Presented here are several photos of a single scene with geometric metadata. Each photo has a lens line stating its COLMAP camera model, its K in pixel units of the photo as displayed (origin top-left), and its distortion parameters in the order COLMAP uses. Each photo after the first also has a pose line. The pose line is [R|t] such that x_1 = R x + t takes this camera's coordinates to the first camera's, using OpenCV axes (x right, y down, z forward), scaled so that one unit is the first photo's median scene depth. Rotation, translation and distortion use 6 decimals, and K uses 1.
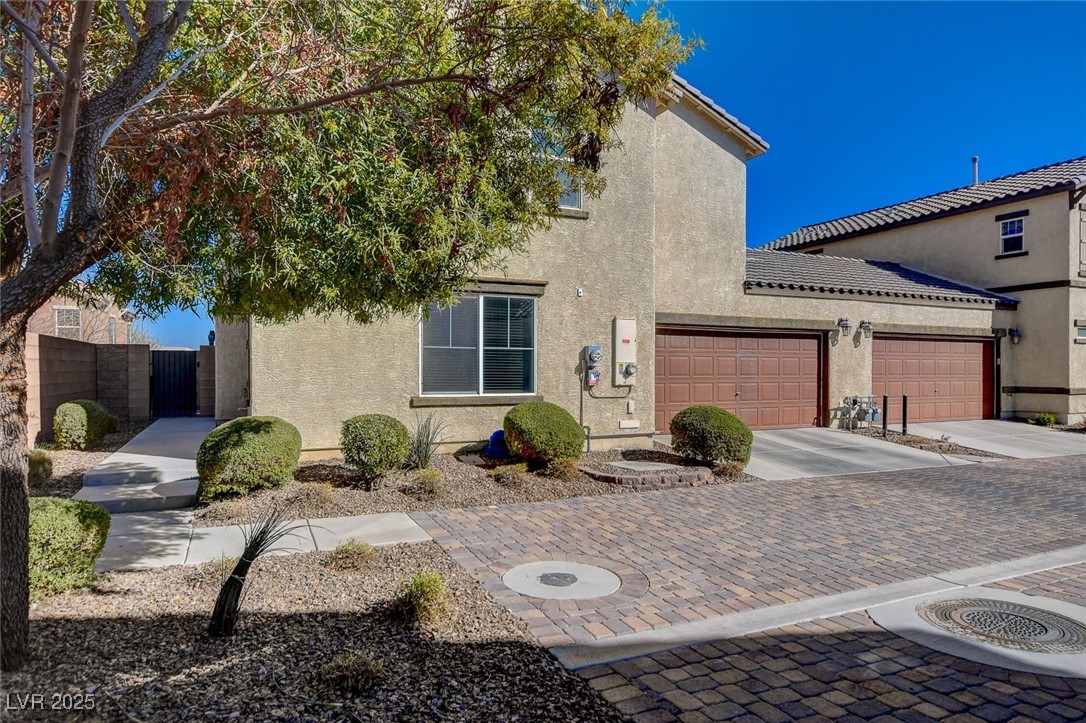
lens RADIAL K [[645.6, 0, 548.0], [0, 645.6, 366.6], [0, 0, 1]] dist [-0.006206, -0.000820]
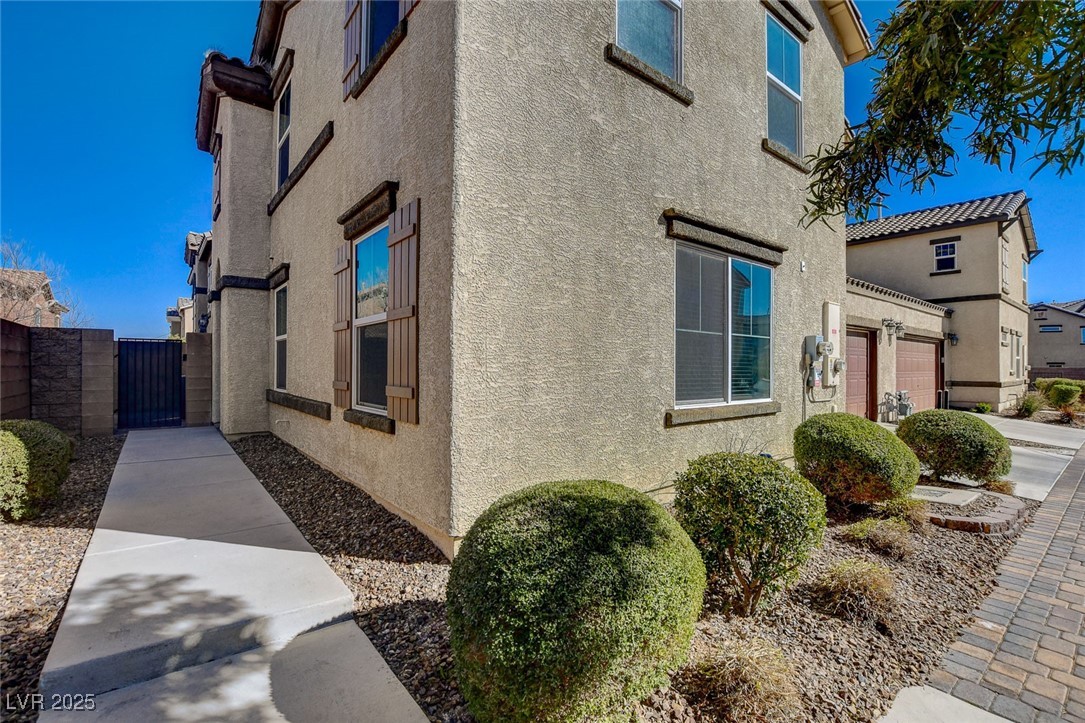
lens RADIAL K [[476.4, 0, 533.1], [0, 476.4, 361.5], [0, 0, 1]] dist [-0.021618, 0.001599]
pose [[0.972828, 0.005095, 0.231471, -0.293271], [-0.004103, 0.999980, -0.004765, 0.002316], [-0.231491, 0.003686, 0.972830, 0.390378]]
